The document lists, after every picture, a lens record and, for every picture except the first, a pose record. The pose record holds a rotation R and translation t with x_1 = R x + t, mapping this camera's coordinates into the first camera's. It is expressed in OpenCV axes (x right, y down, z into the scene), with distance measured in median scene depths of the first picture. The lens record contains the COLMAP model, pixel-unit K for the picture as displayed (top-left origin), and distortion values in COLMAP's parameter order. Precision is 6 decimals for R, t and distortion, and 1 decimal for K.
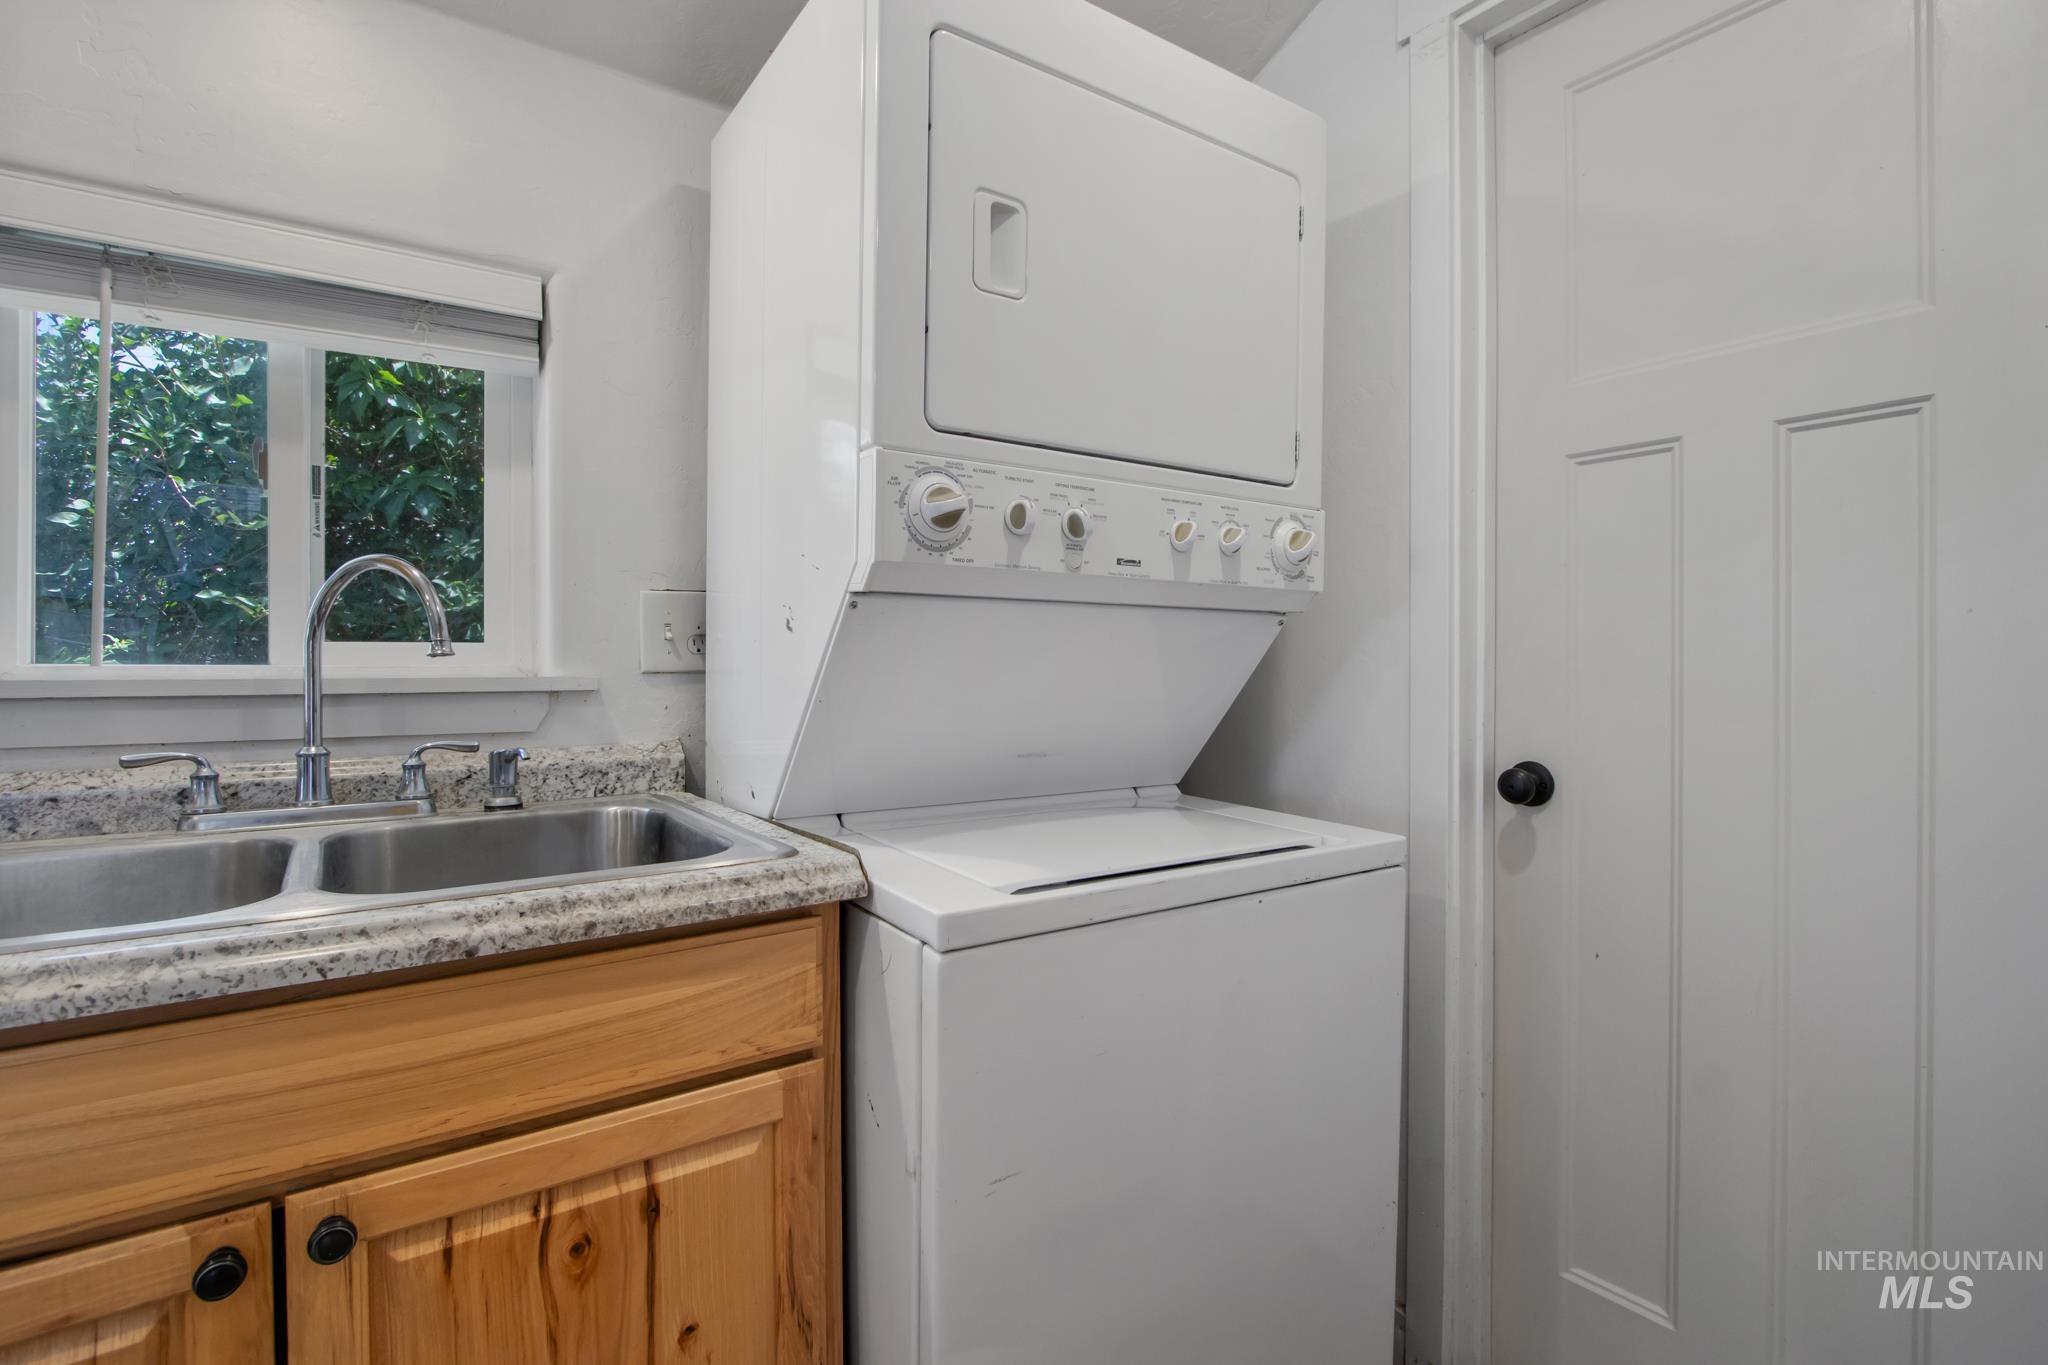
lens RADIAL K [[962.7, 0, 1023.8], [0, 962.7, 677.9], [0, 0, 1]] dist [-0.012498, 0.001309]
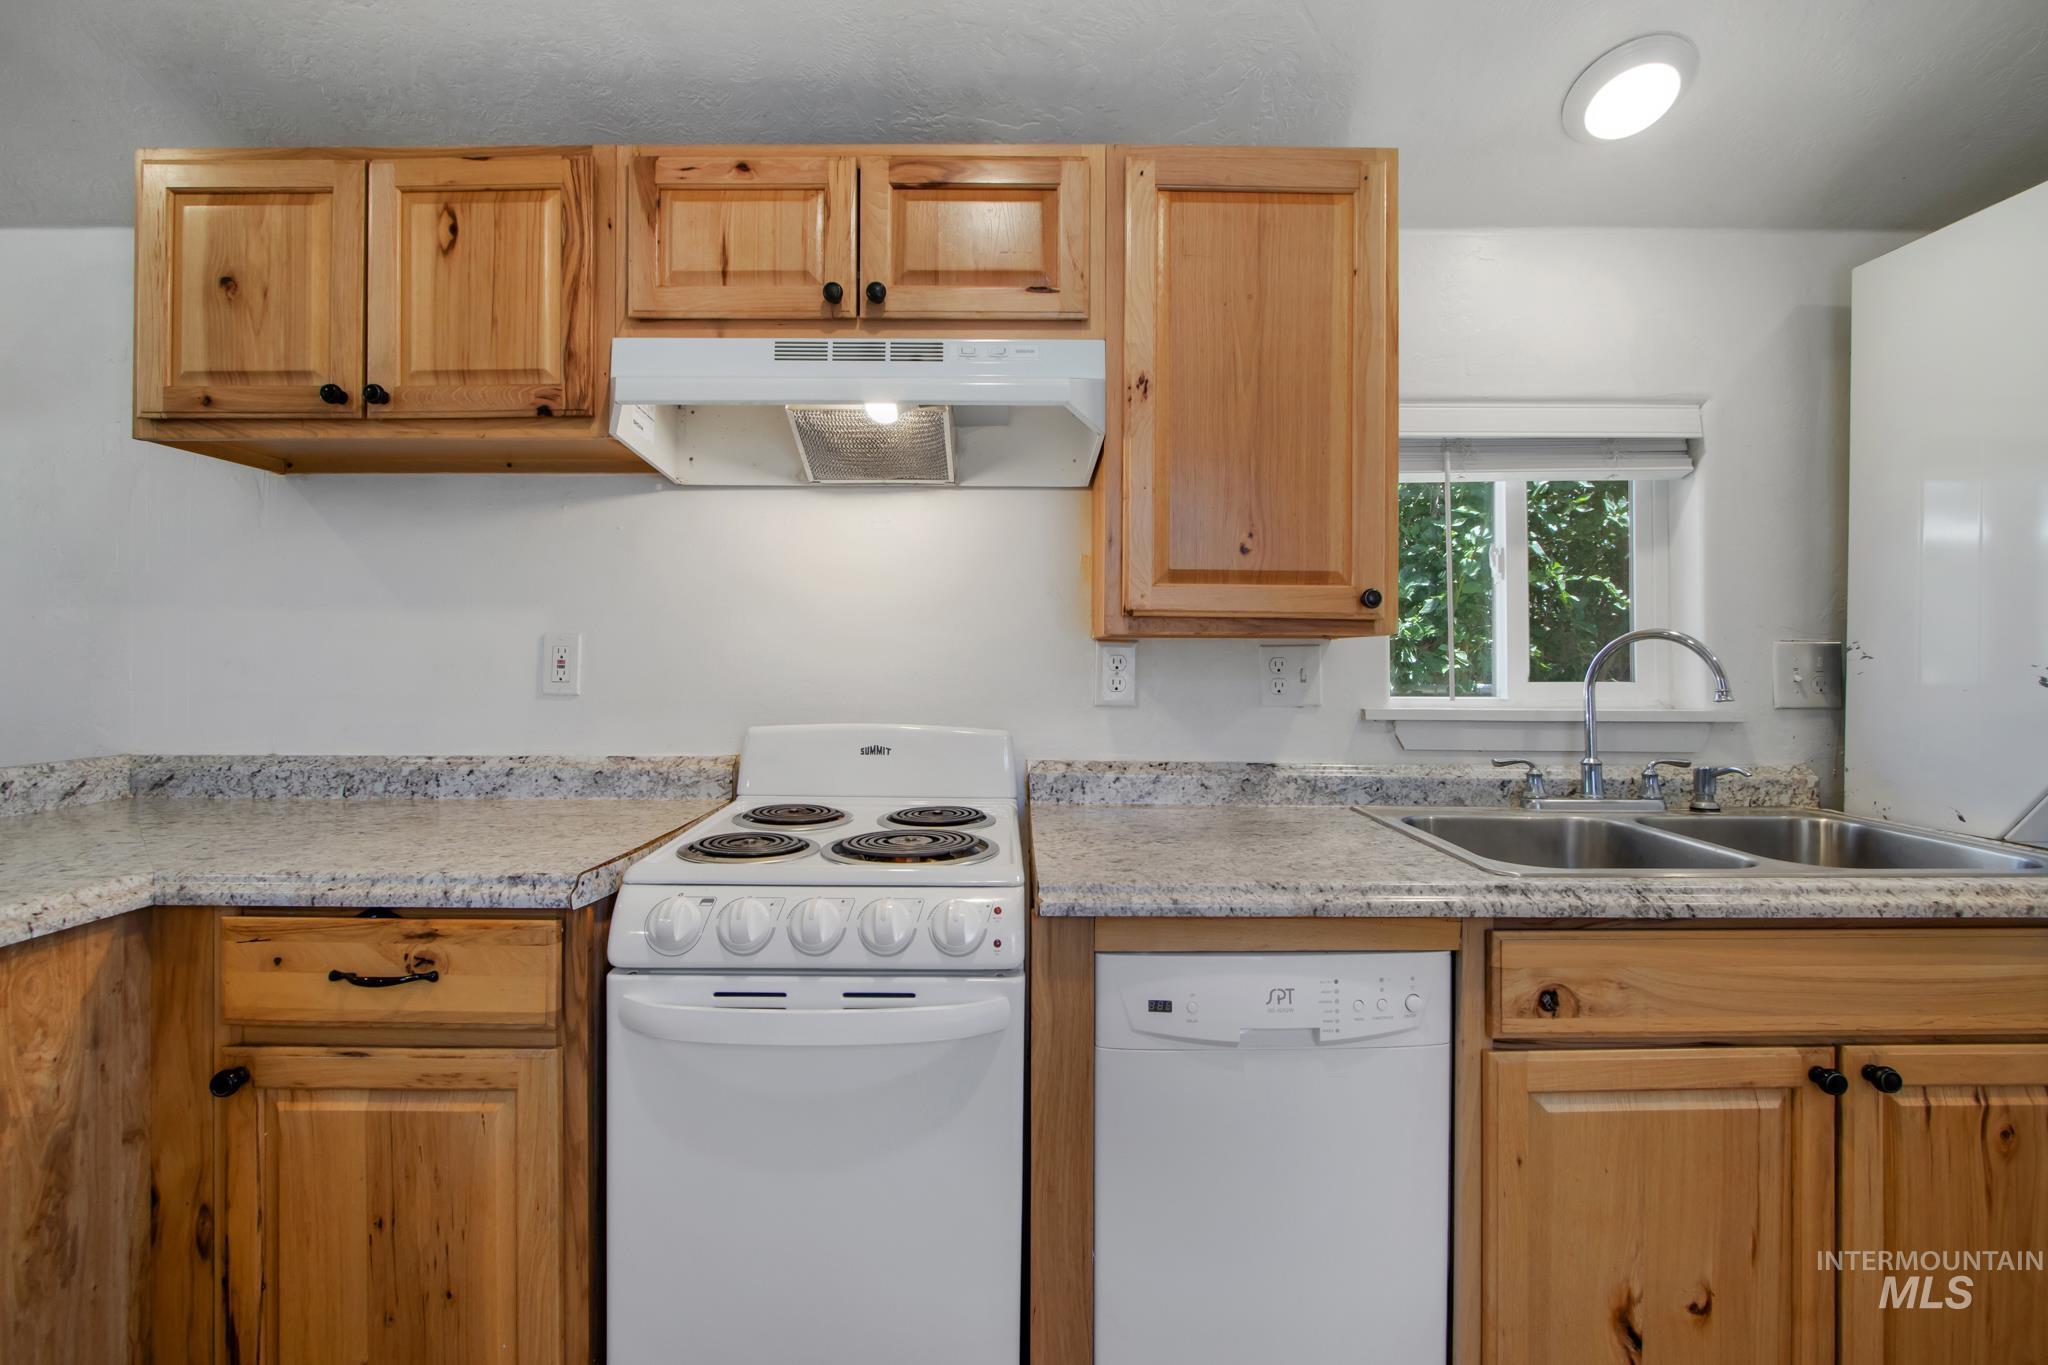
lens RADIAL K [[962.7, 0, 1020.8], [0, 962.7, 662.4], [0, 0, 1]] dist [-0.012498, 0.001309]
pose [[0.813486, 0.007536, -0.581536, -0.824972], [-0.015093, 0.999853, -0.008156, -0.070080], [0.581389, 0.015412, 0.813480, -0.992791]]
